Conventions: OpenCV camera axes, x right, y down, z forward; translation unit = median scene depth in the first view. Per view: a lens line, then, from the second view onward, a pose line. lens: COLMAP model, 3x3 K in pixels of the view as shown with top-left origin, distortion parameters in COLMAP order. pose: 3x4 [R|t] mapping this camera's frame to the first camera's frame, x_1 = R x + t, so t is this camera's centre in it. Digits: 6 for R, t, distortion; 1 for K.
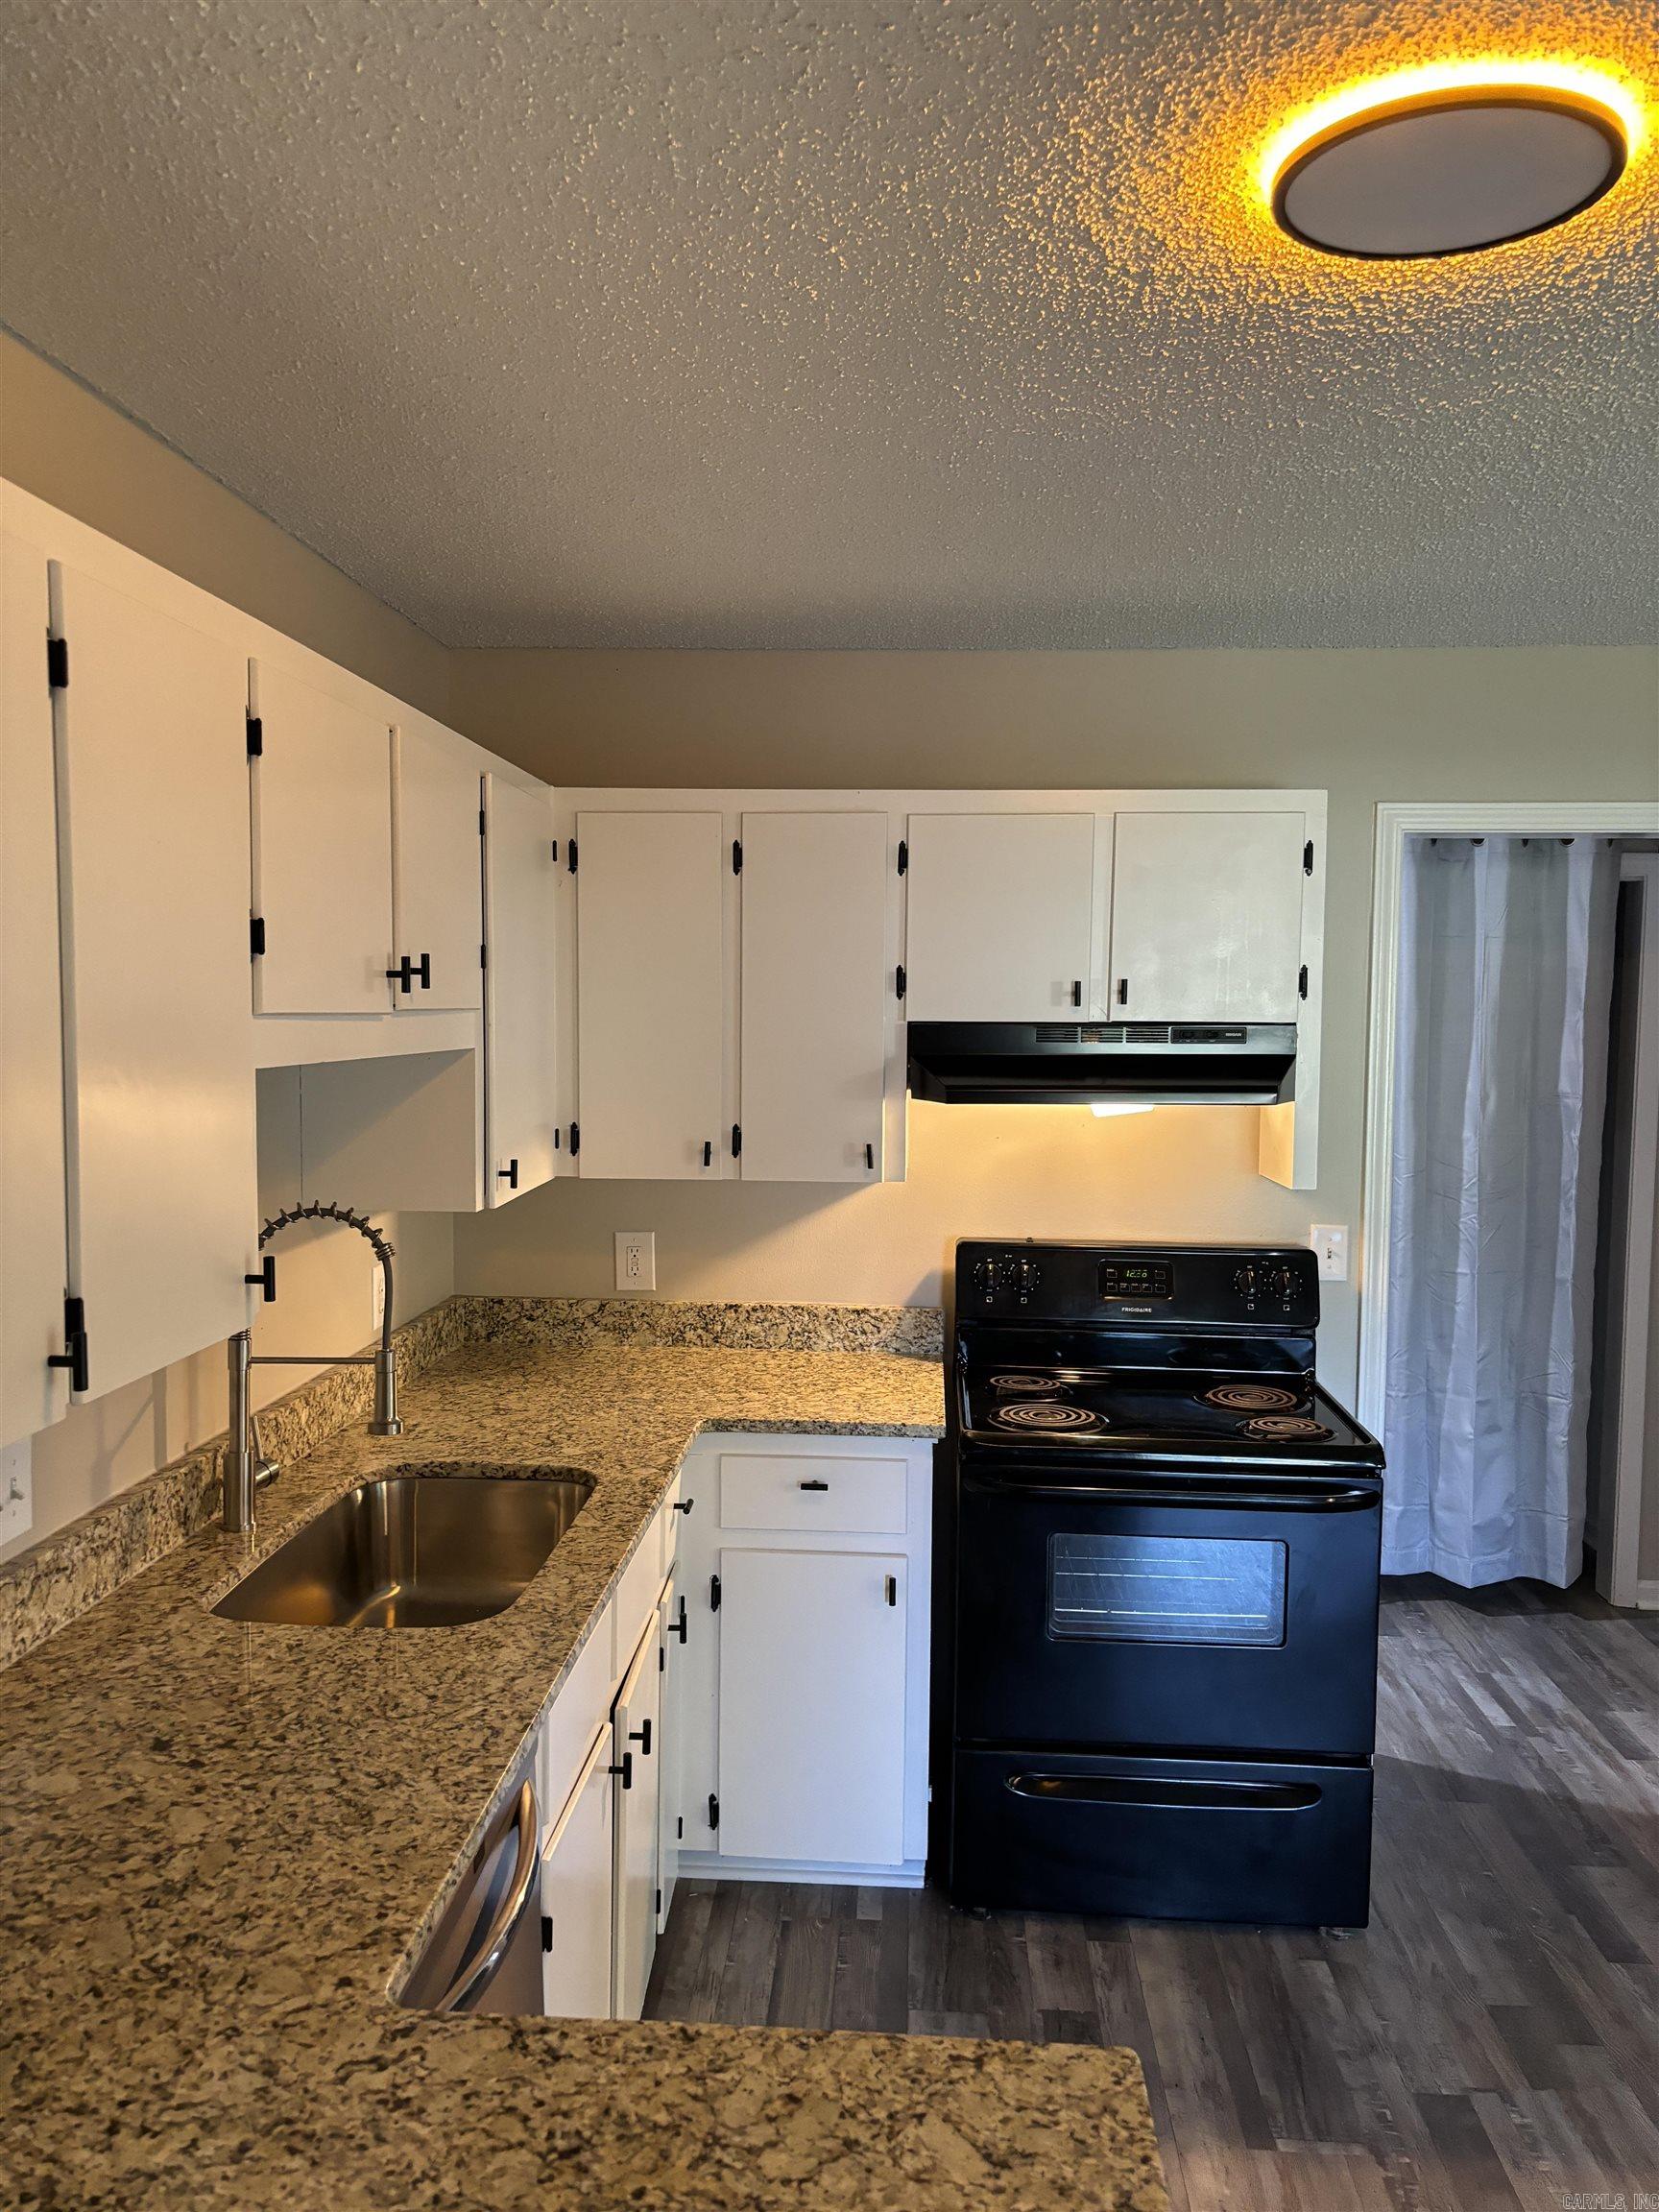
lens RADIAL K [[1683.9, 0, 809.6], [0, 1683.9, 1136.5], [0, 0, 1]] dist [0.059719, -0.064114]
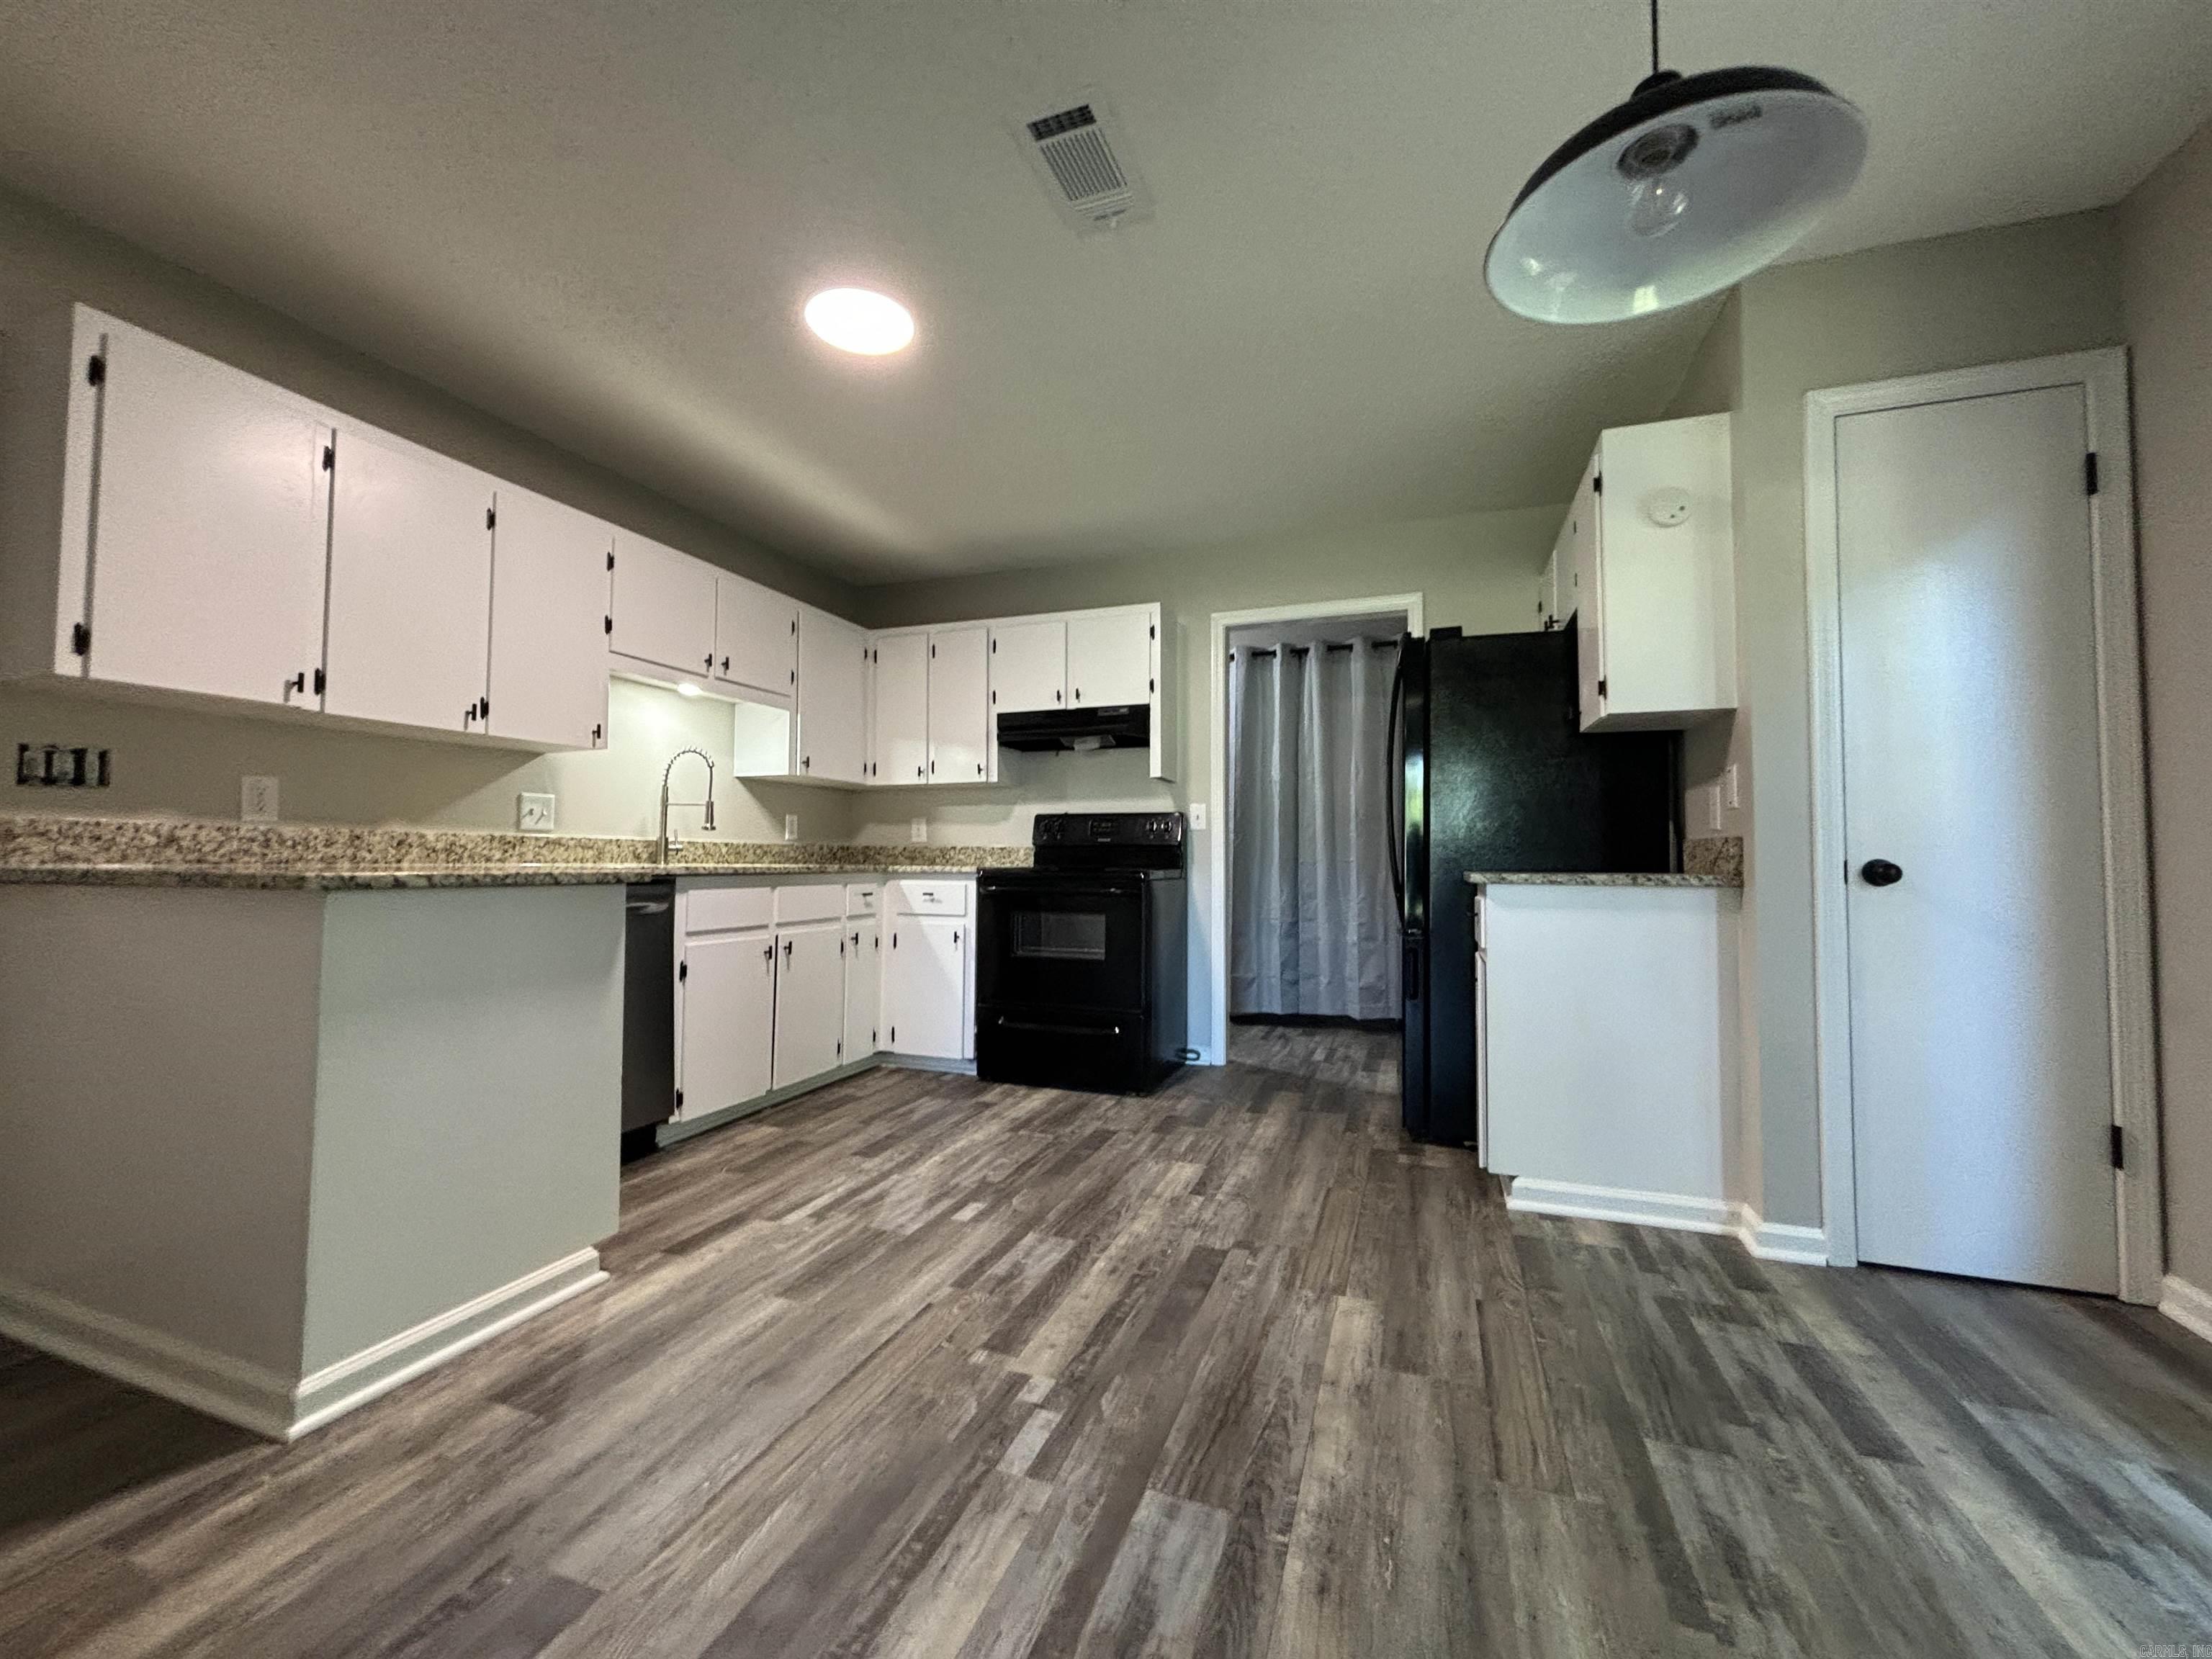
lens RADIAL K [[894.0, 0, 1096.1], [0, 894.0, 823.2], [0, 0, 1]] dist [0.001437, 0.000571]
pose [[0.958600, -0.019275, -0.284103, 0.547515], [-0.016684, 0.992191, -0.123609, 0.239006], [0.284267, 0.123231, 0.950792, -0.142308]]
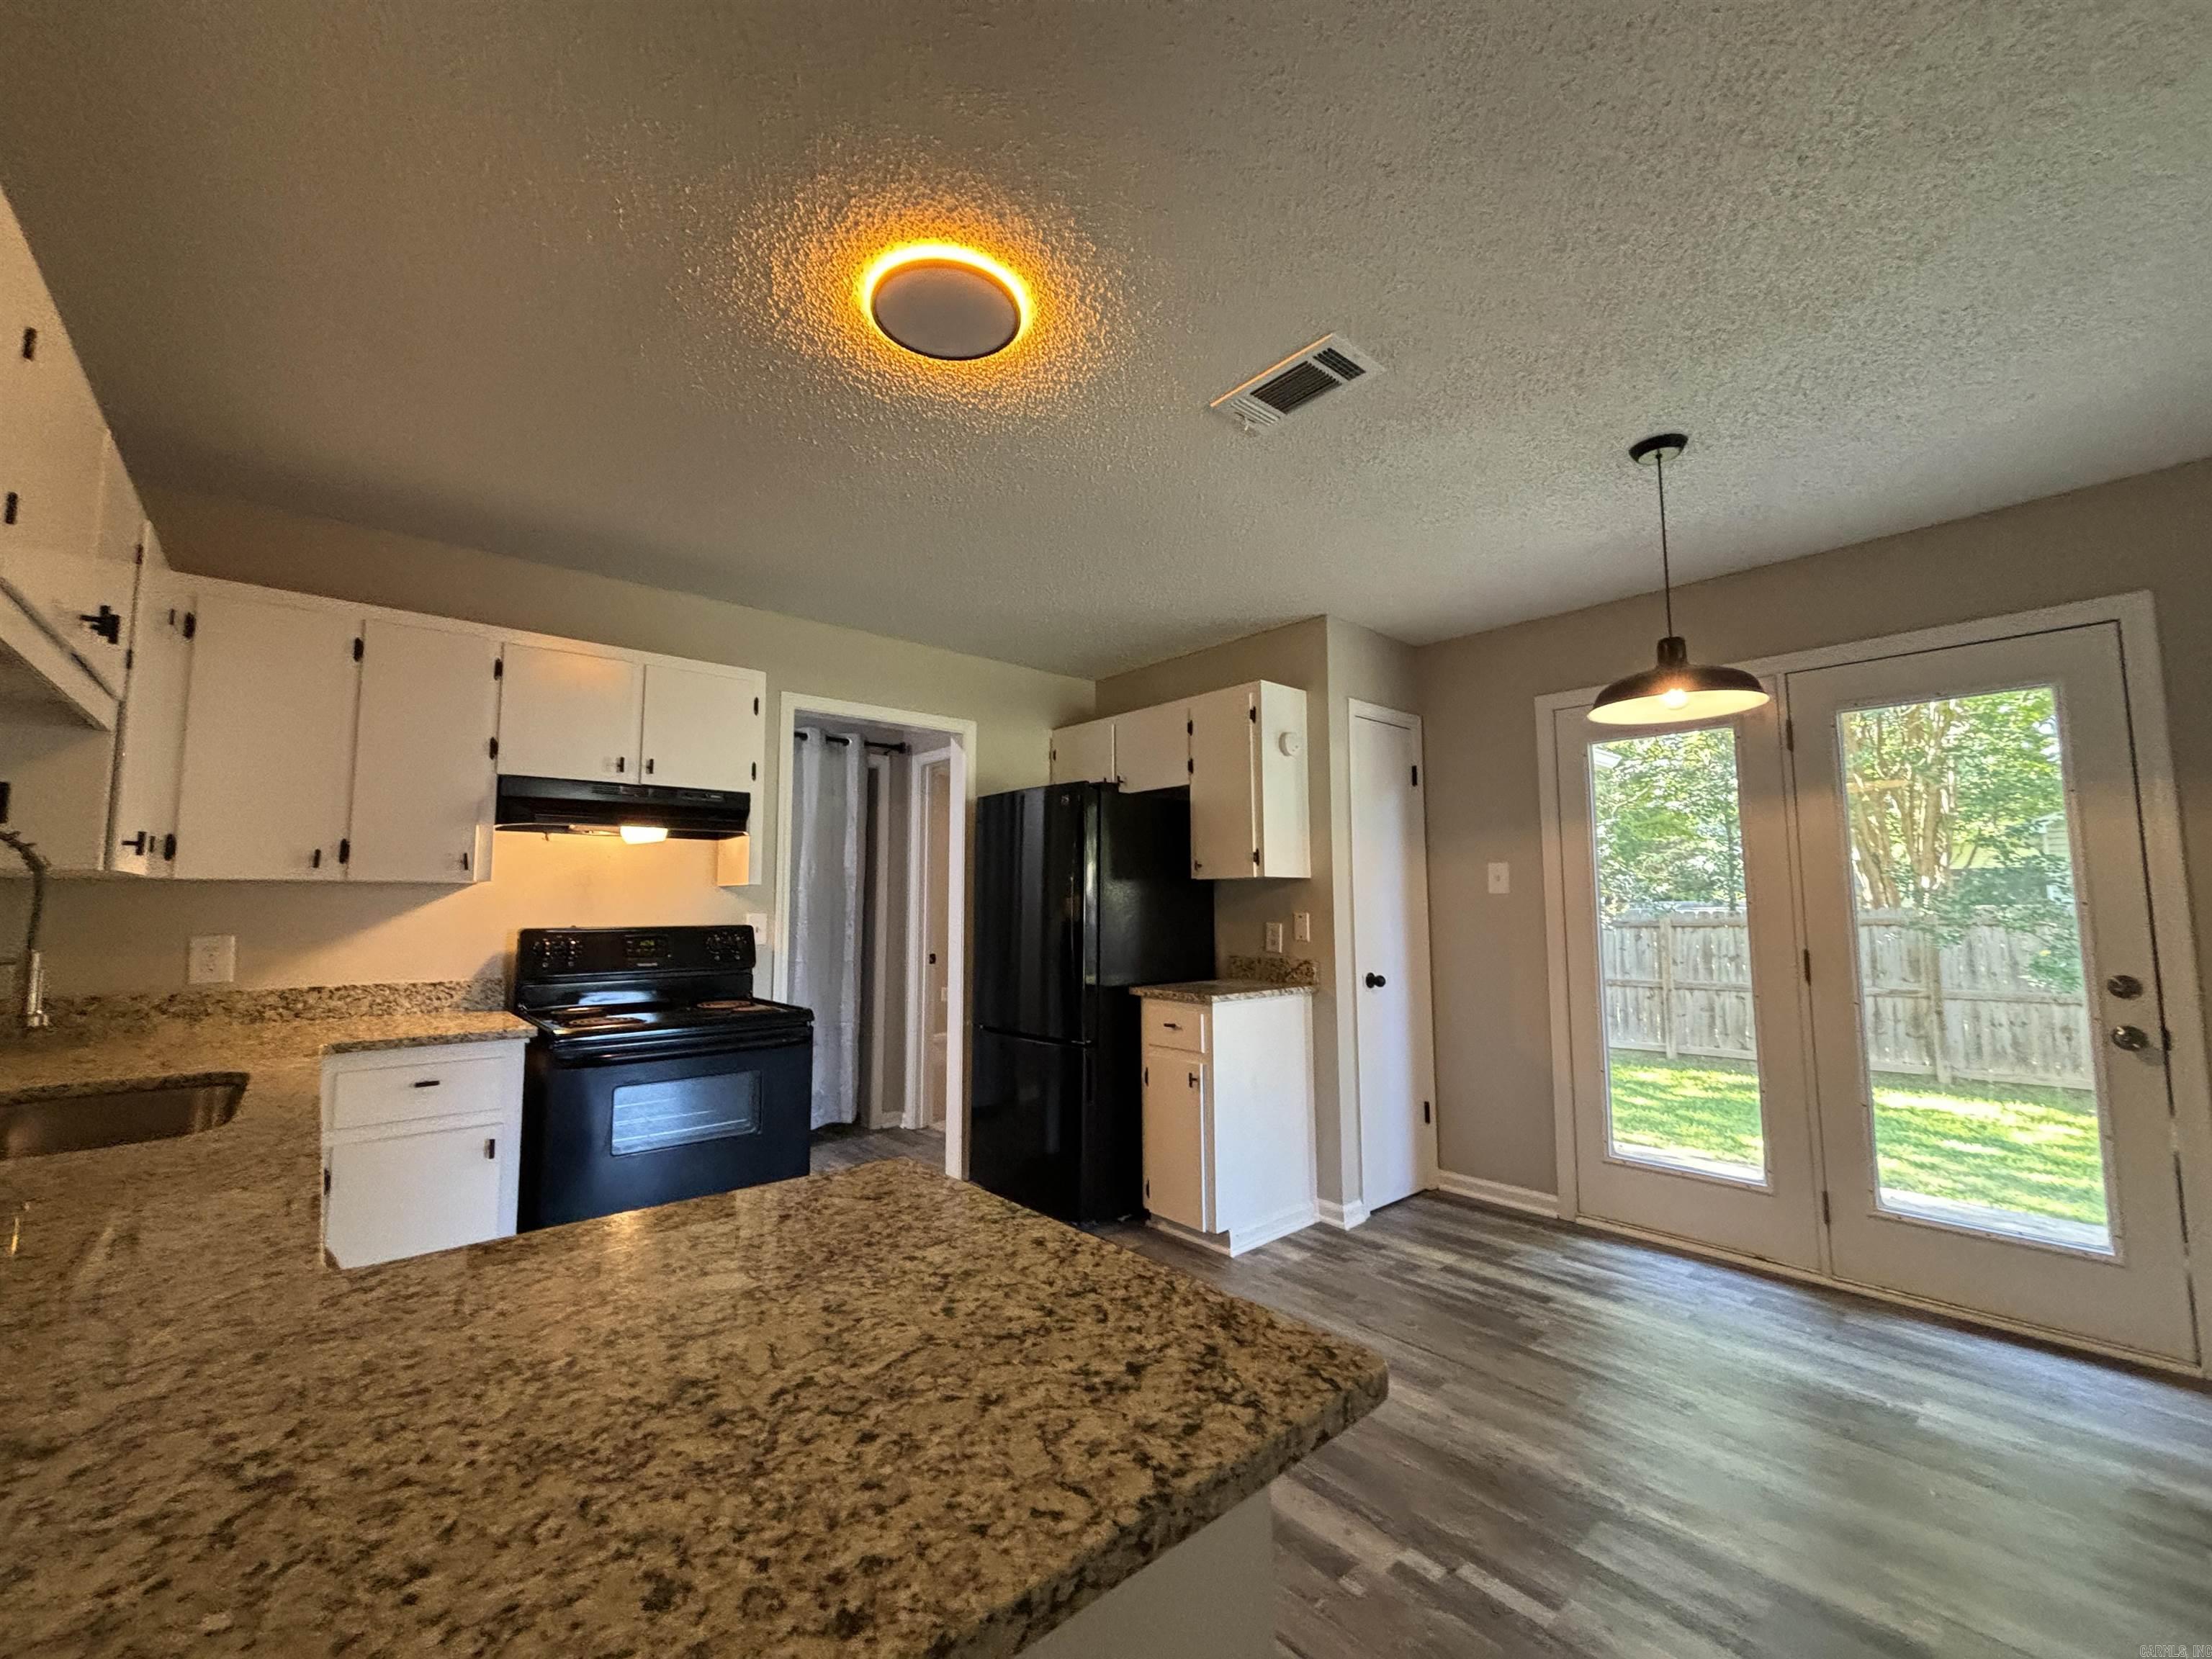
lens RADIAL K [[894.0, 0, 1107.1], [0, 894.0, 825.9], [0, 0, 1]] dist [0.001437, 0.000571]
pose [[0.702140, 0.049163, 0.710340, -0.126757], [0.070328, 0.987947, -0.137892, 0.126956], [-0.708557, 0.146777, 0.690220, 0.058593]]
